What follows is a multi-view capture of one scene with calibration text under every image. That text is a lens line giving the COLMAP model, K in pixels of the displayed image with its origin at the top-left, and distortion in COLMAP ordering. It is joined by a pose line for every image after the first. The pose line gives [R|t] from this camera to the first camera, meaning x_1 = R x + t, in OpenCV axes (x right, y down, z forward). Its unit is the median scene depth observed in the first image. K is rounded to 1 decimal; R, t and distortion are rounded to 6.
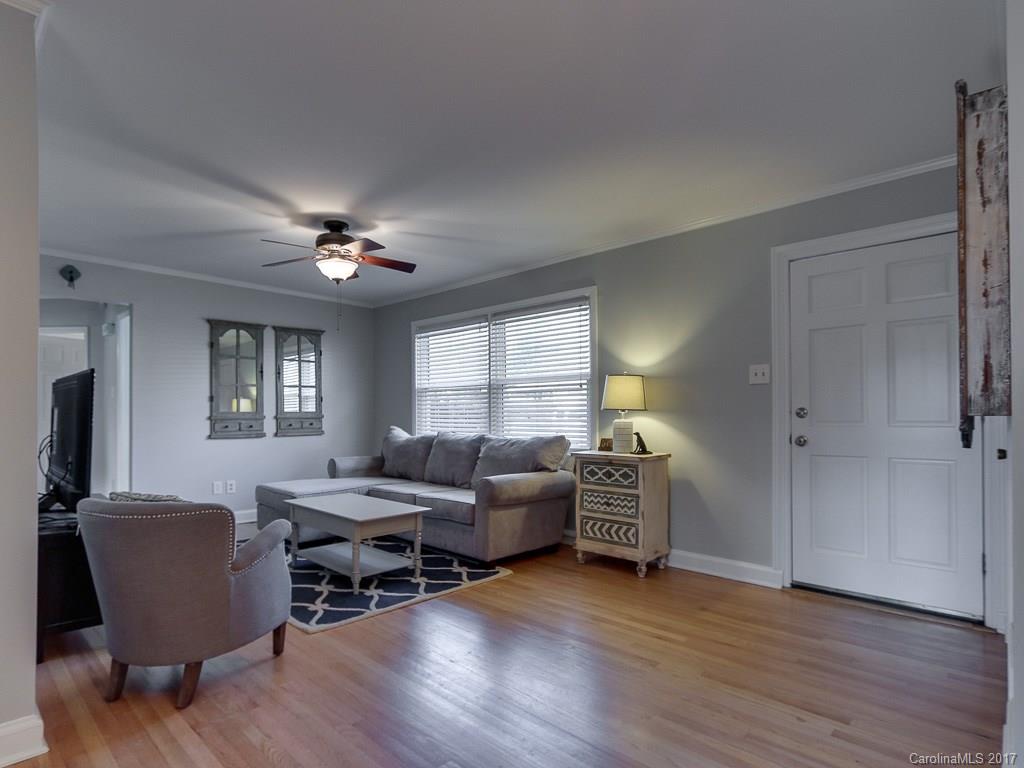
lens RADIAL K [[534.2, 0, 505.3], [0, 534.2, 389.9], [0, 0, 1]] dist [-0.004619, 0.000711]
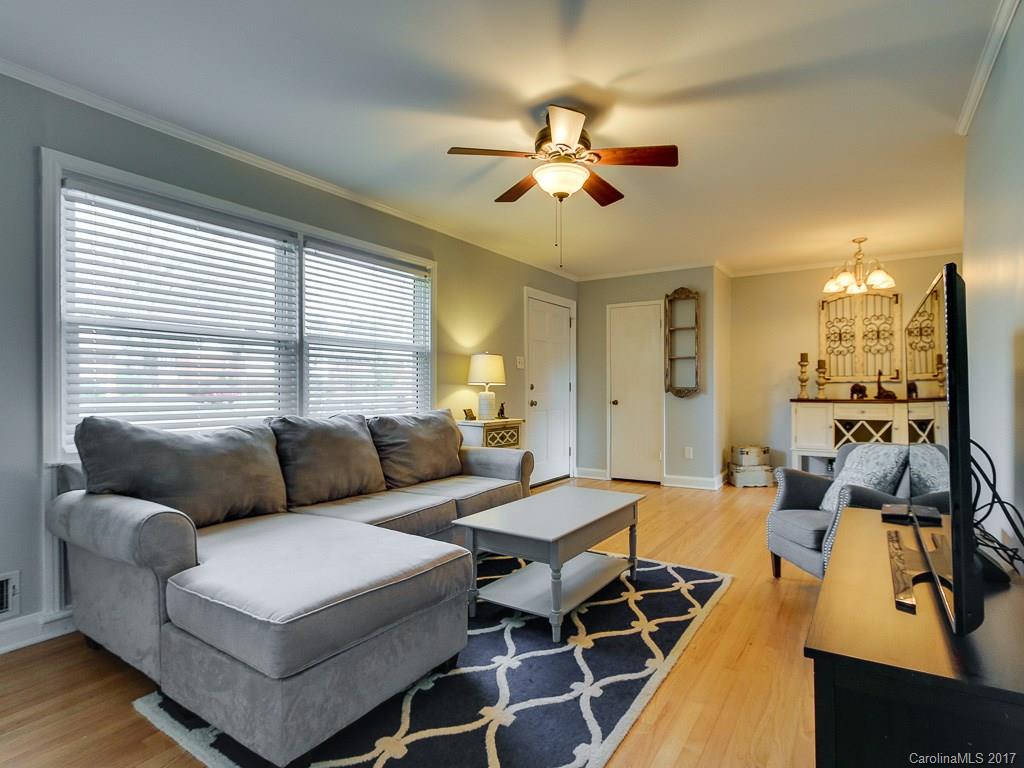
lens RADIAL K [[534.2, 0, 505.3], [0, 534.2, 389.9], [0, 0, 1]] dist [-0.004619, 0.000711]
pose [[-0.146203, -0.017546, 0.989099, -1.000619], [-0.067727, 0.997674, 0.007687, 0.038865], [-0.986934, -0.065864, -0.147051, 1.158206]]
